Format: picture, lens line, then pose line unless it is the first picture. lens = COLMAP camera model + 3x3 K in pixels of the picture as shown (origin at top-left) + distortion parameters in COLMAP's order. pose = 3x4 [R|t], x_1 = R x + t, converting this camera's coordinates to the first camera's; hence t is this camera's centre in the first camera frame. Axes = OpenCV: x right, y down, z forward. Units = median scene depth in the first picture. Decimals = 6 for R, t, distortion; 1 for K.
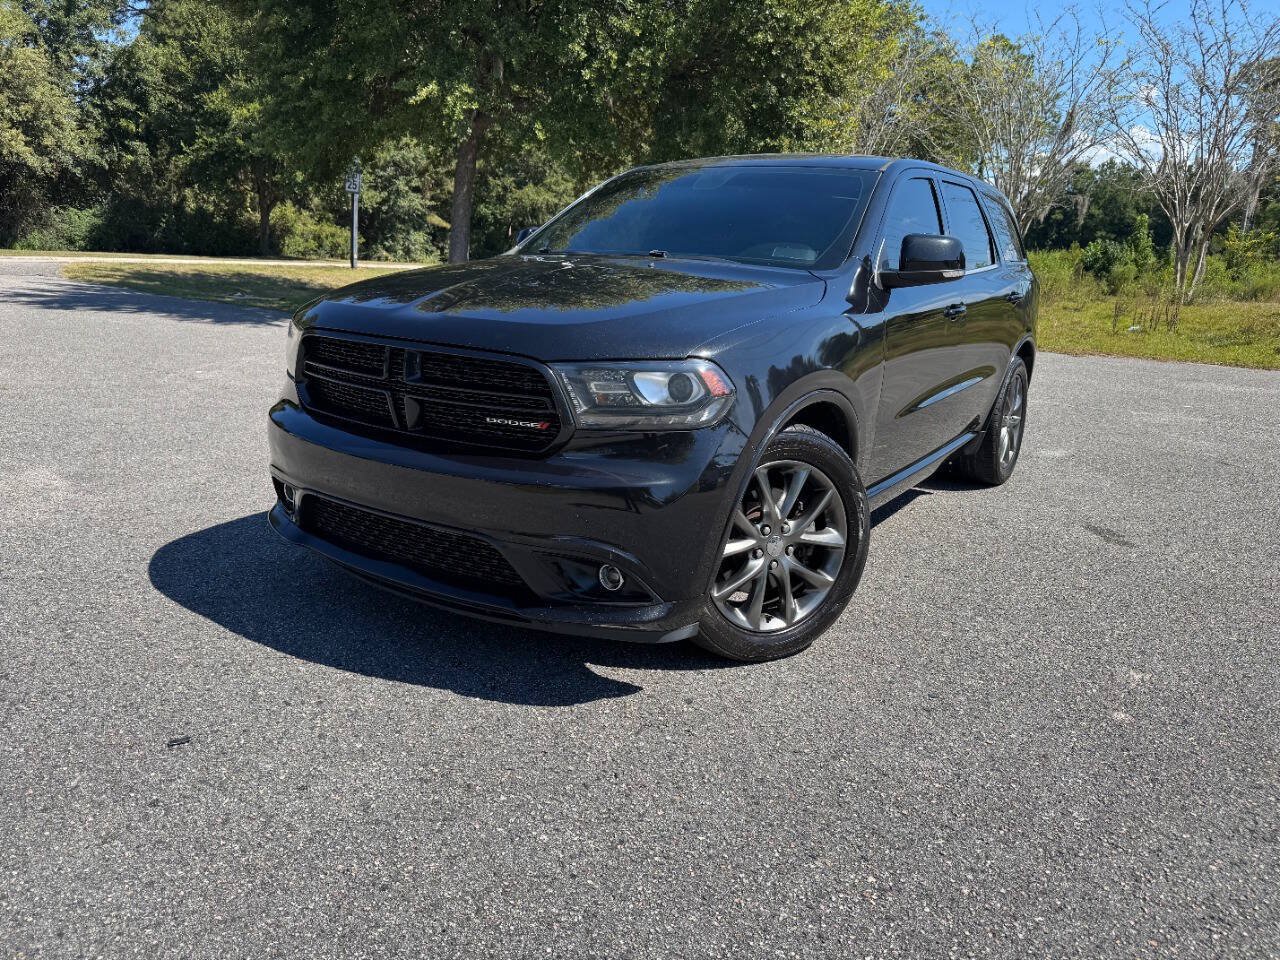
lens RADIAL K [[915.5, 0, 635.0], [0, 915.5, 477.2], [0, 0, 1]] dist [0.011148, -0.016093]
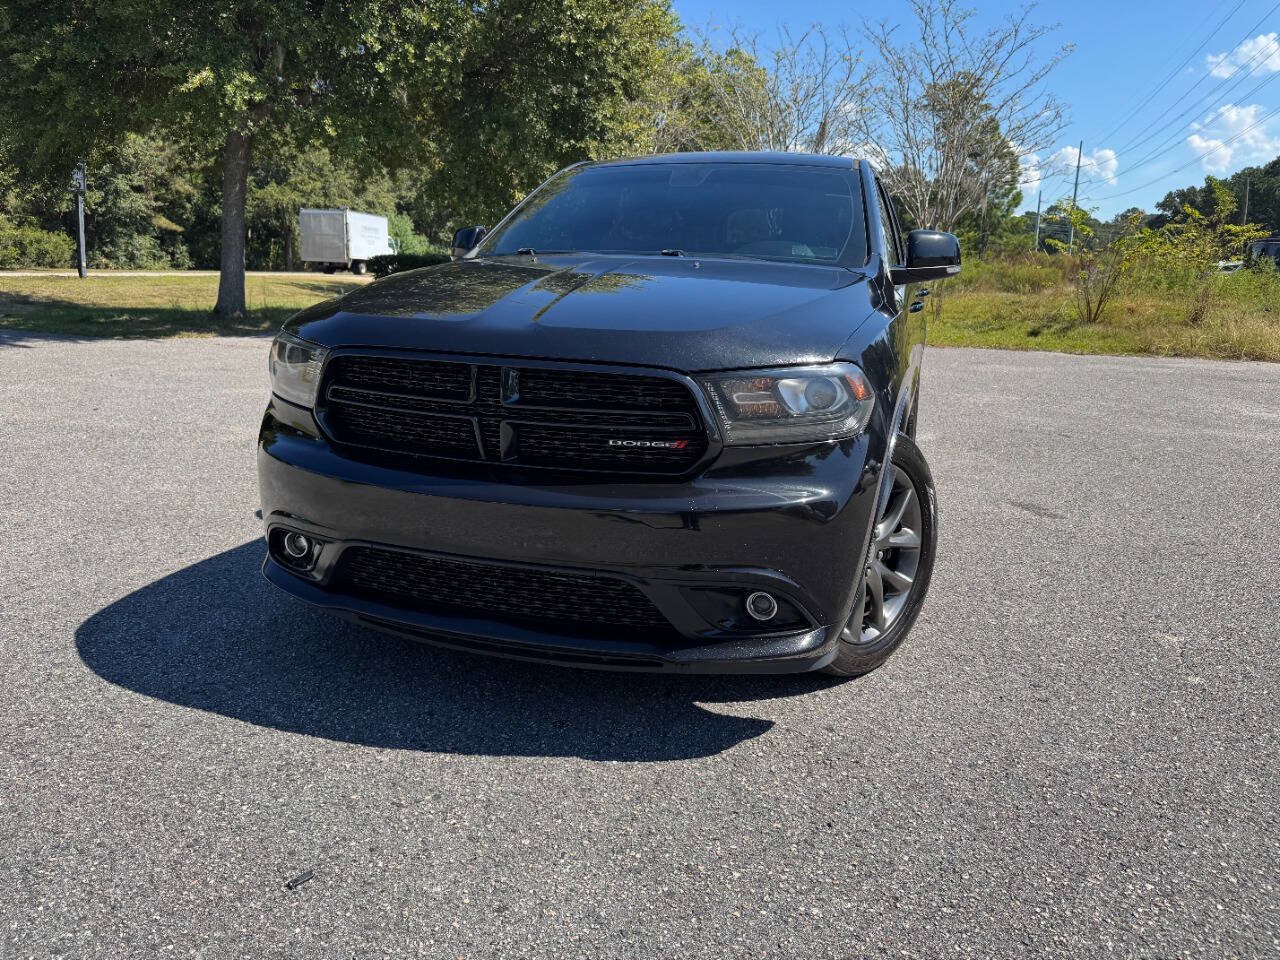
lens RADIAL K [[915.5, 0, 649.5], [0, 915.5, 468.7], [0, 0, 1]] dist [0.005541, -0.011103]
pose [[0.960060, -0.074535, 0.269685, -0.069037], [0.077547, 0.996989, -0.000518, -0.006523], [-0.268834, 0.021410, 0.962948, 0.028023]]
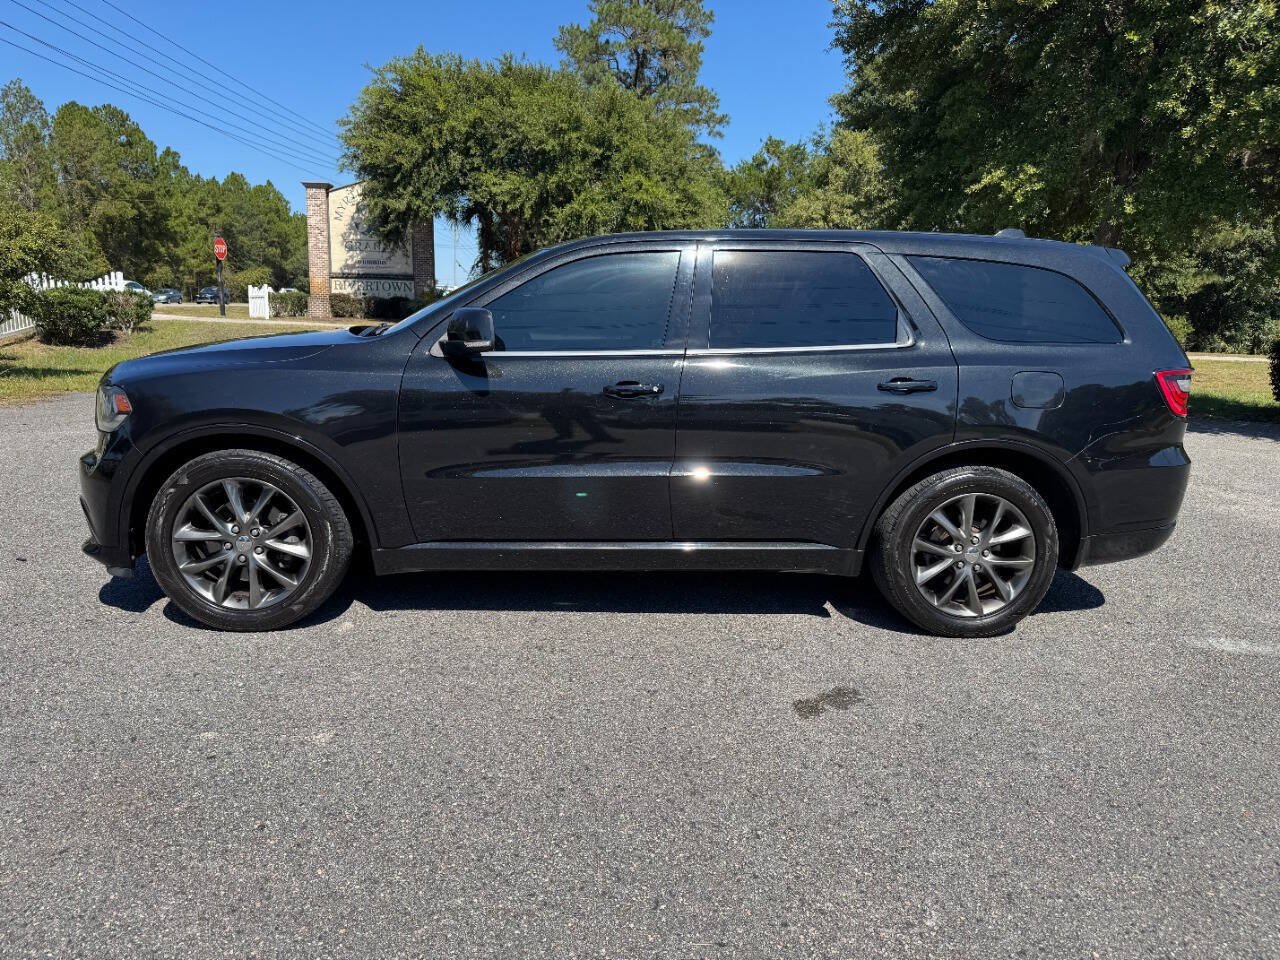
lens RADIAL K [[922.1, 0, 636.3], [0, 922.1, 485.9], [0, 0, 1]] dist [0.001638, -0.005572]
pose [[0.606492, 0.127594, -0.784785, 0.329178], [-0.195676, 0.980634, 0.008215, -0.027634], [0.770635, 0.148581, 0.619714, 0.128179]]
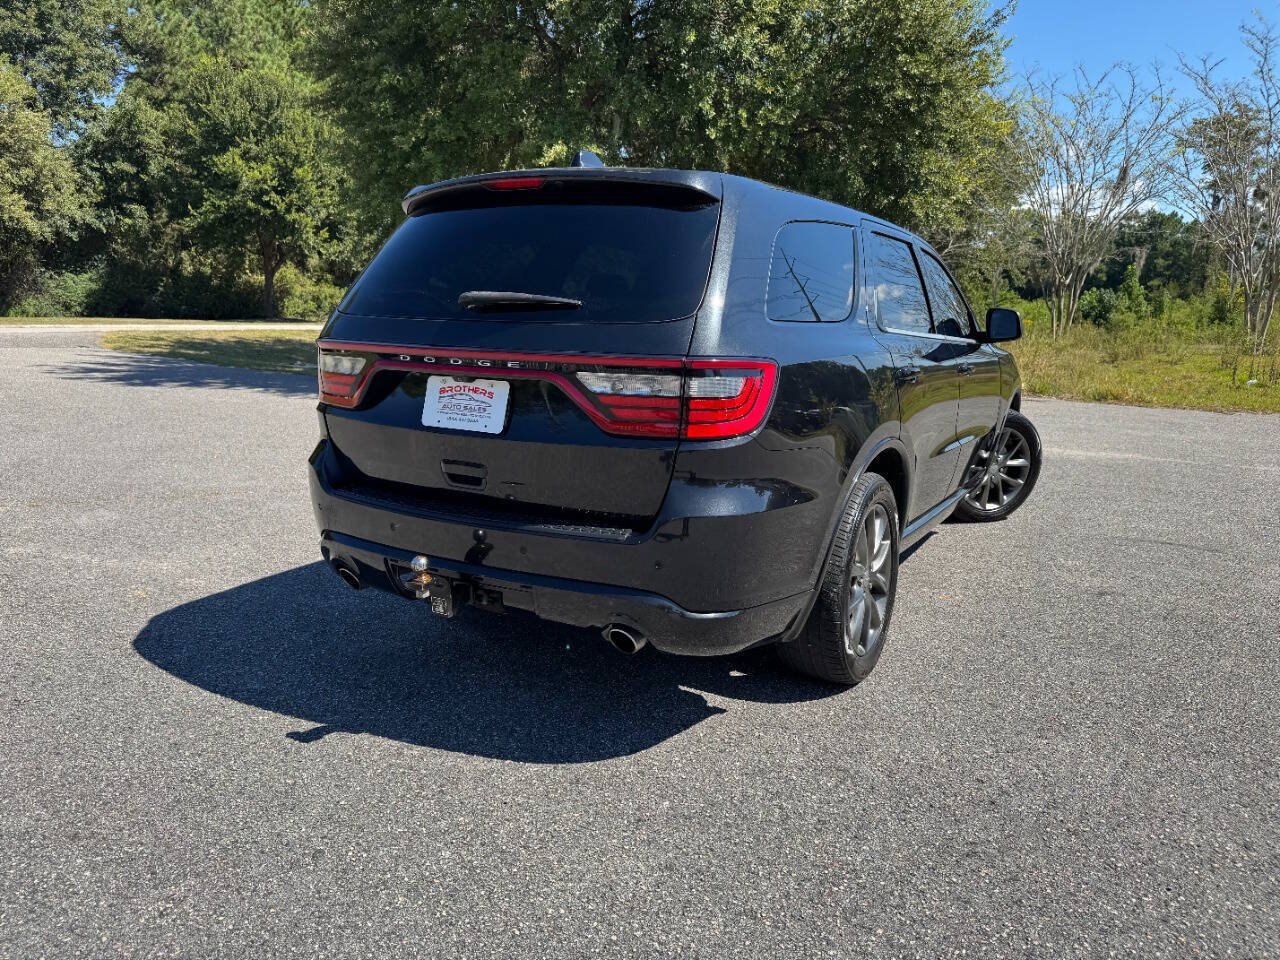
lens RADIAL K [[906.0, 0, 629.2], [0, 906.0, 473.1], [0, 0, 1]] dist [0.016791, -0.019515]
pose [[0.998643, -0.024665, 0.045860, -0.183175], [0.027248, 0.998026, -0.056579, -0.030401], [-0.044374, 0.057752, 0.997344, 0.071466]]
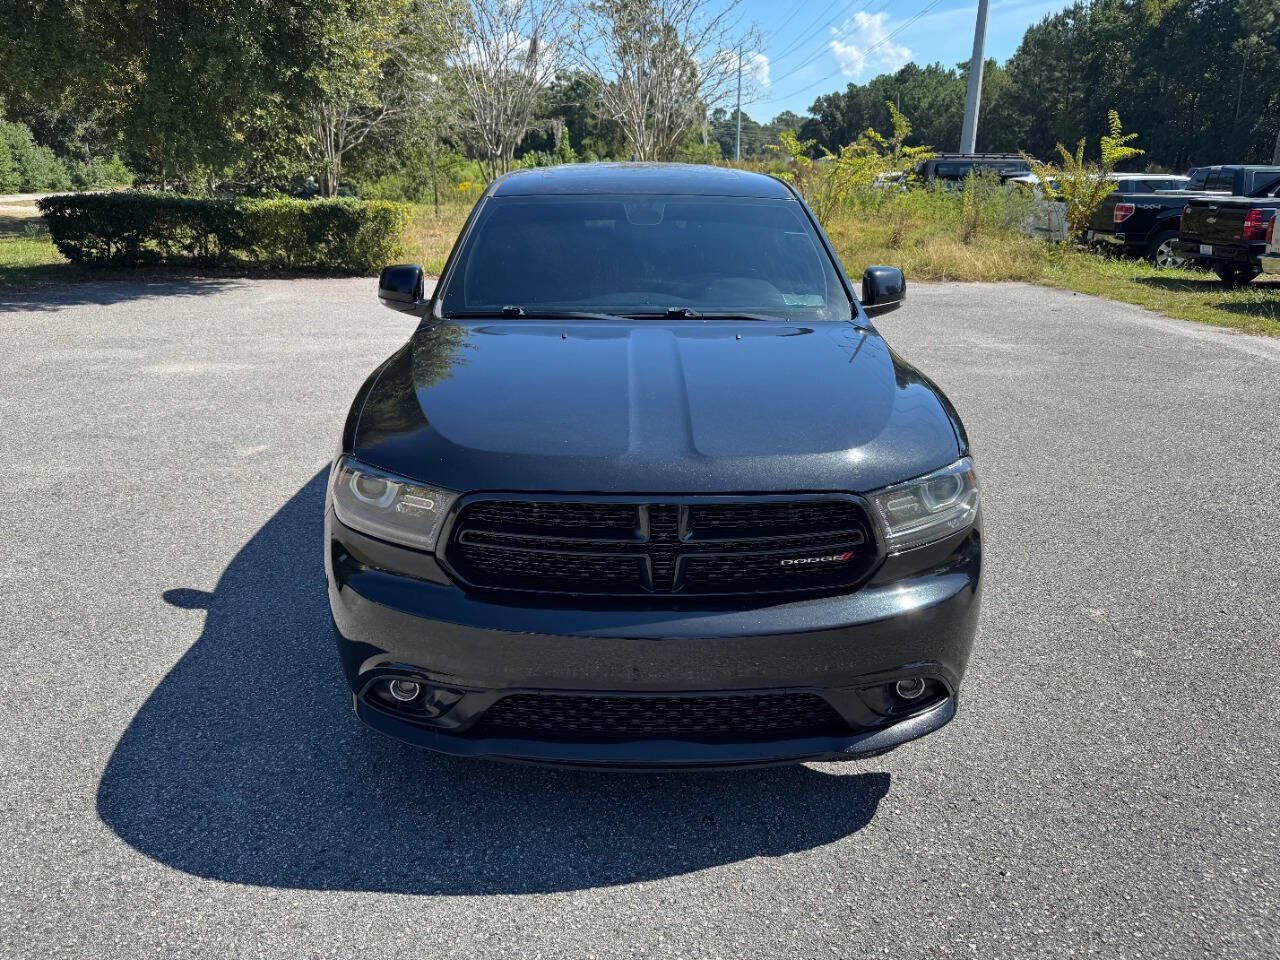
lens RADIAL K [[915.5, 0, 635.0], [0, 915.5, 477.2], [0, 0, 1]] dist [0.011148, -0.016093]
pose [[0.820316, -0.207698, 0.532862, -0.141467], [0.154761, 0.977578, 0.142791, -0.057110], [-0.550572, -0.034668, 0.834067, 0.062458]]
